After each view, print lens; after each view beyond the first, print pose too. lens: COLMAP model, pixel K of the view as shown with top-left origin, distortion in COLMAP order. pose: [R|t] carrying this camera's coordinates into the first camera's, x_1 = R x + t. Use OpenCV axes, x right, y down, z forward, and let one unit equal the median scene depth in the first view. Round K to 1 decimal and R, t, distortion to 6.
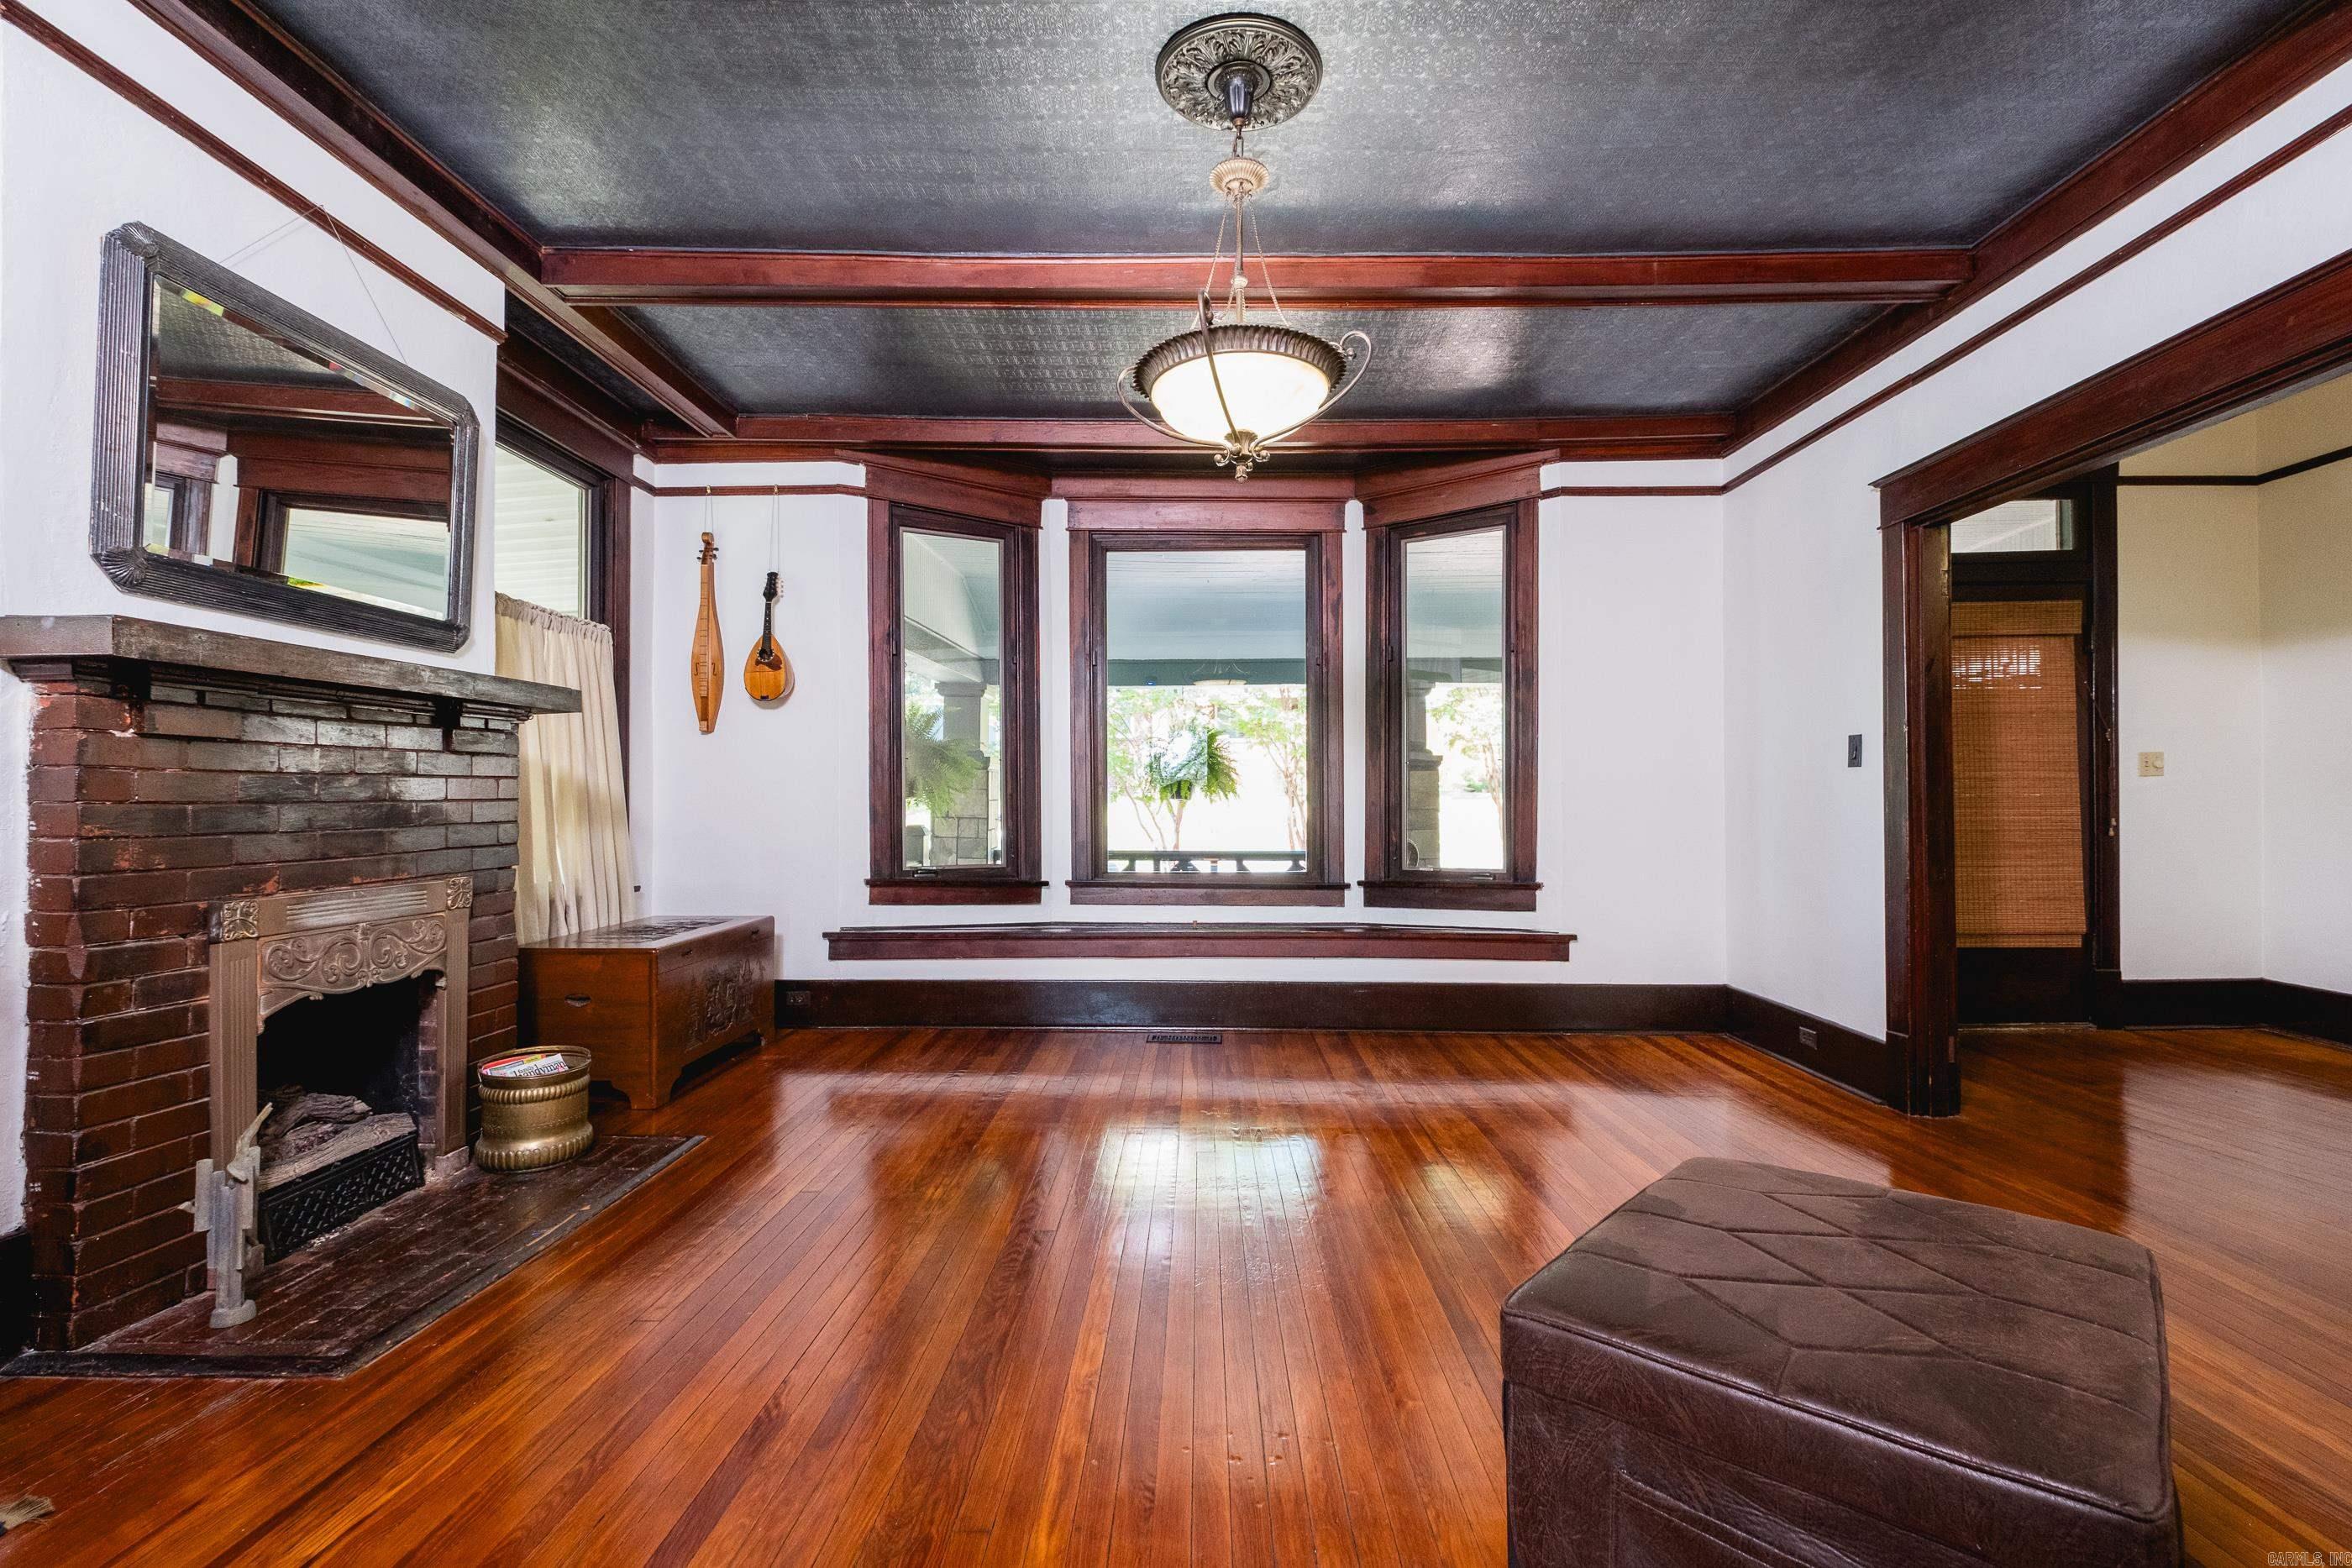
lens RADIAL K [[998.9, 0, 1179.2], [0, 998.9, 793.7], [0, 0, 1]] dist [0.000062, -0.000451]
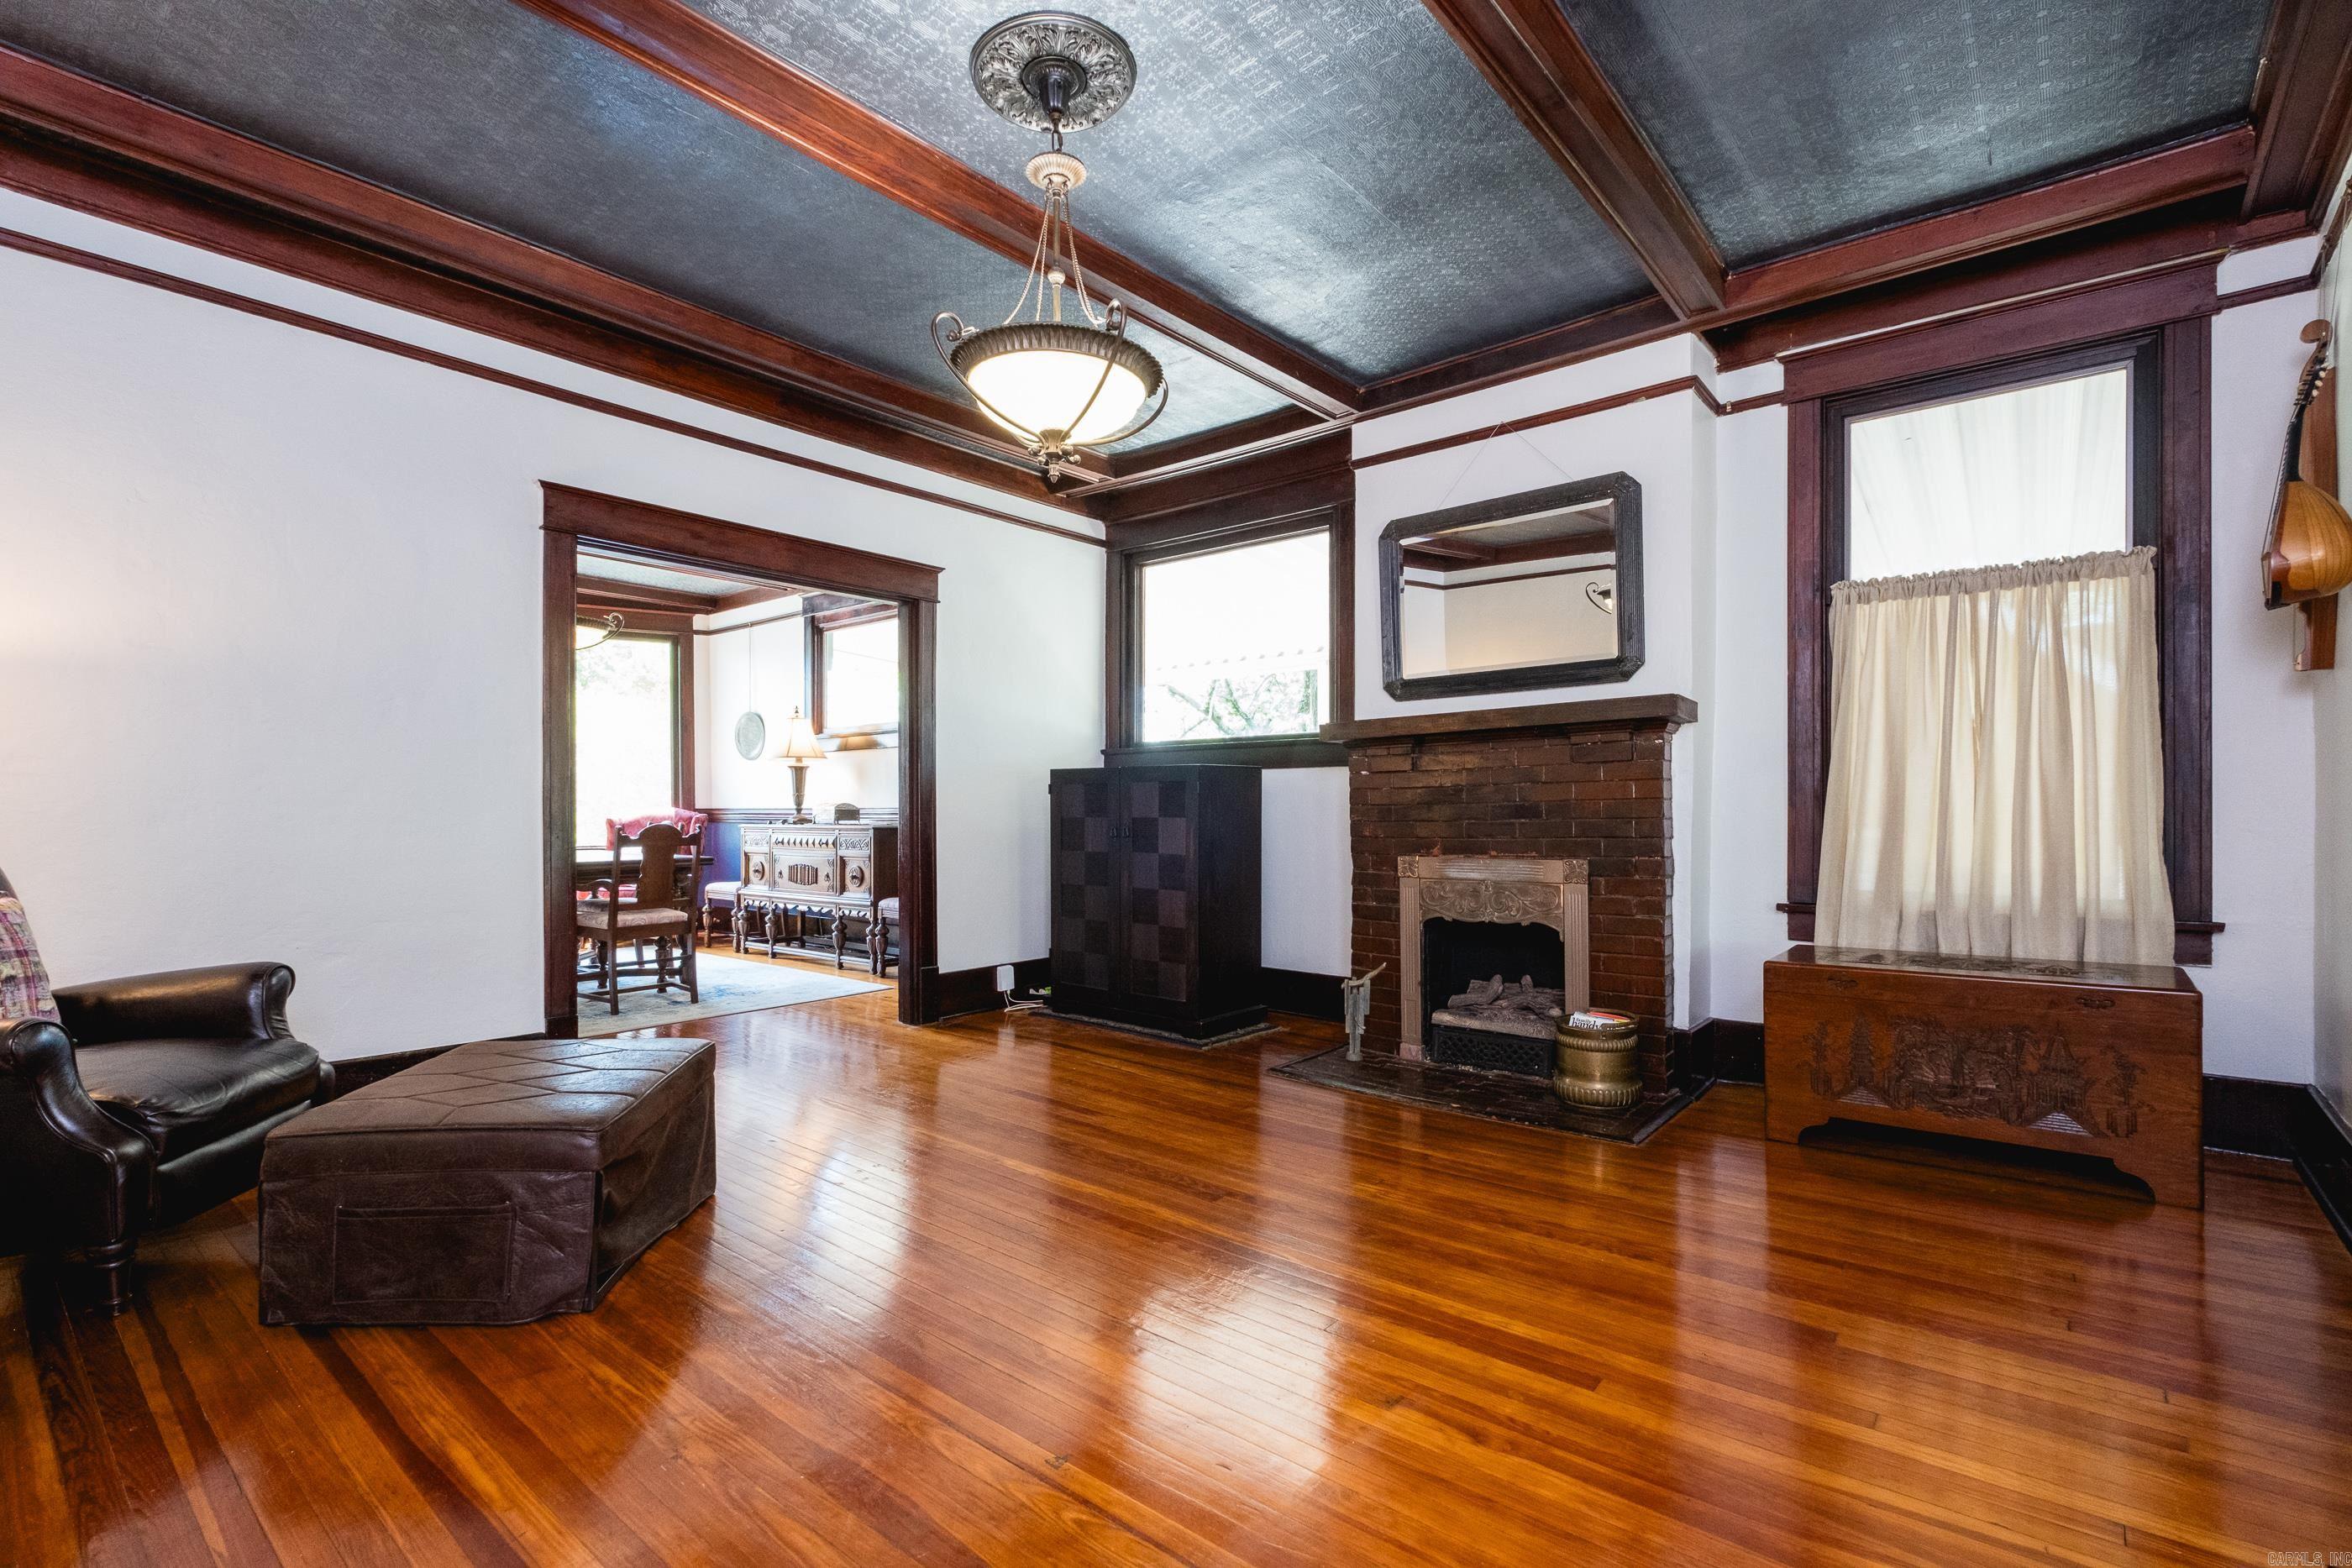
lens RADIAL K [[998.9, 0, 1179.2], [0, 998.9, 793.7], [0, 0, 1]] dist [0.000062, -0.000451]
pose [[-0.603683, -0.001313, -0.797224, 0.727726], [0.016599, 0.999761, -0.014216, 0.008443], [0.797052, -0.021816, -0.603517, 1.622728]]
